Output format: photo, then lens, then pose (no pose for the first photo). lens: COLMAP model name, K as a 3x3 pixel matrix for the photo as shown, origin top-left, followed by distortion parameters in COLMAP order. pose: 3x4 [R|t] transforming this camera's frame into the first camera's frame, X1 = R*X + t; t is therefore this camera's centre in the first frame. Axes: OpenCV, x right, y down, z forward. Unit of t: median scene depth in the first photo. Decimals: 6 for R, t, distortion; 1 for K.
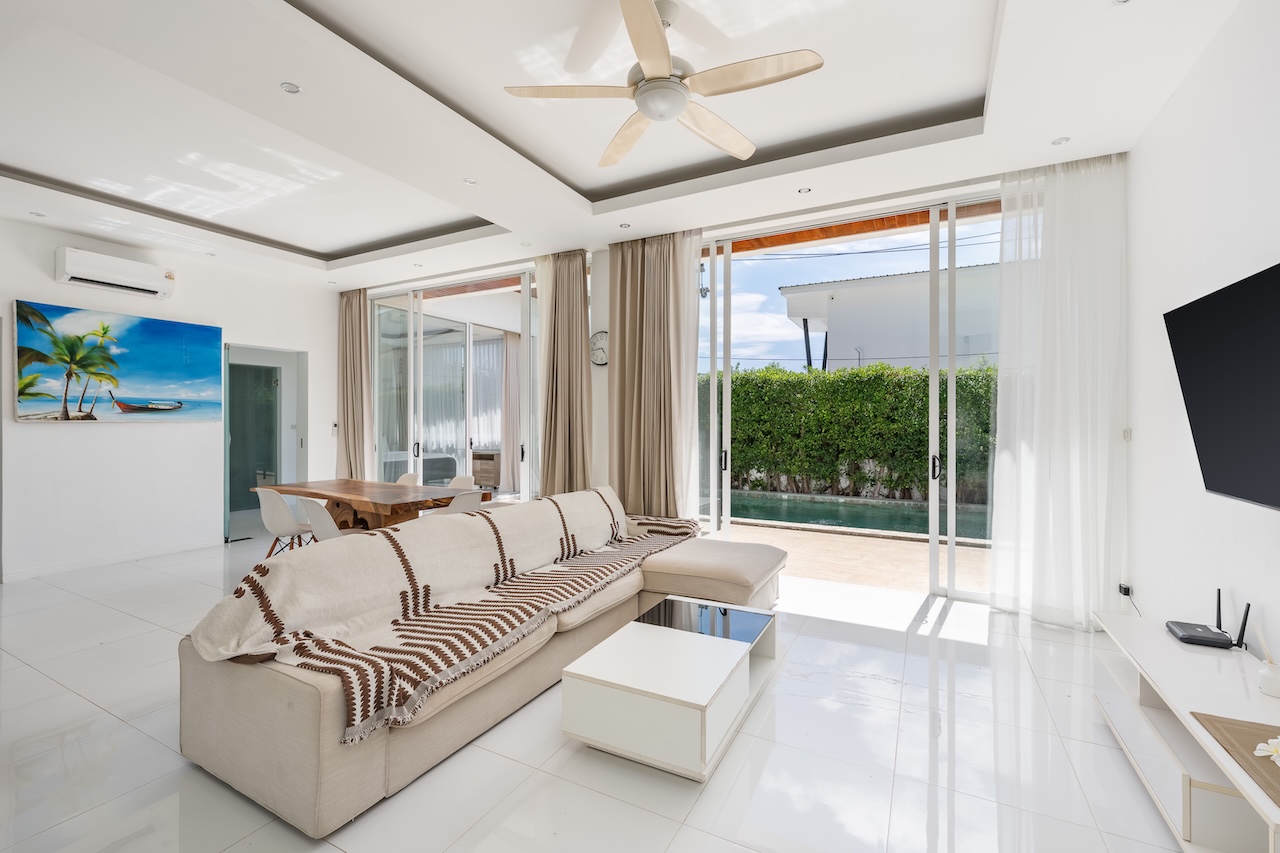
lens RADIAL K [[548.6, 0, 631.4], [0, 548.6, 421.8], [0, 0, 1]] dist [-0.000263, -0.000051]
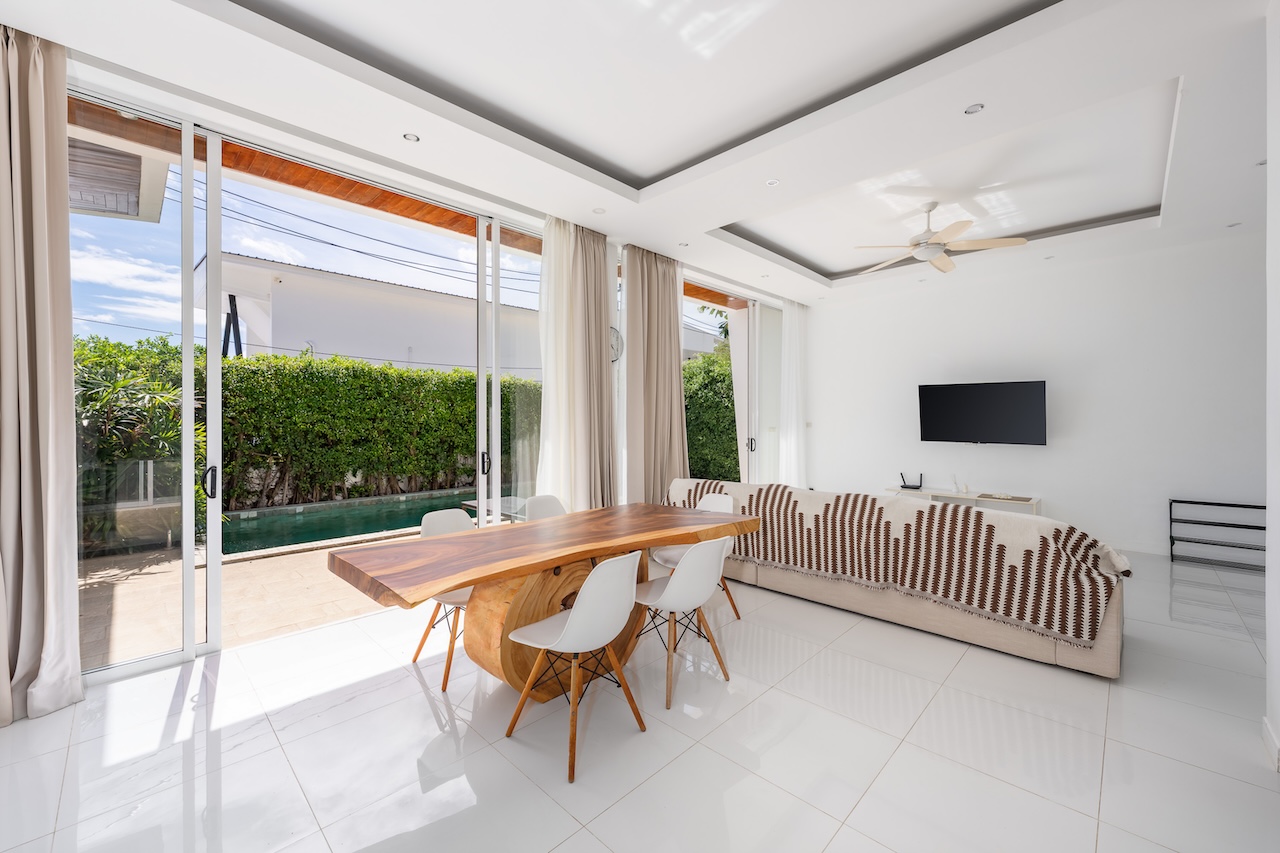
lens RADIAL K [[508.3, 0, 643.7], [0, 508.3, 417.7], [0, 0, 1]] dist [-0.001098, -0.000031]
pose [[0.271666, 0.003961, 0.962383, -0.458532], [0.000300, 0.999991, -0.004201, 0.000156], [-0.962391, 0.001430, 0.271663, 0.355515]]
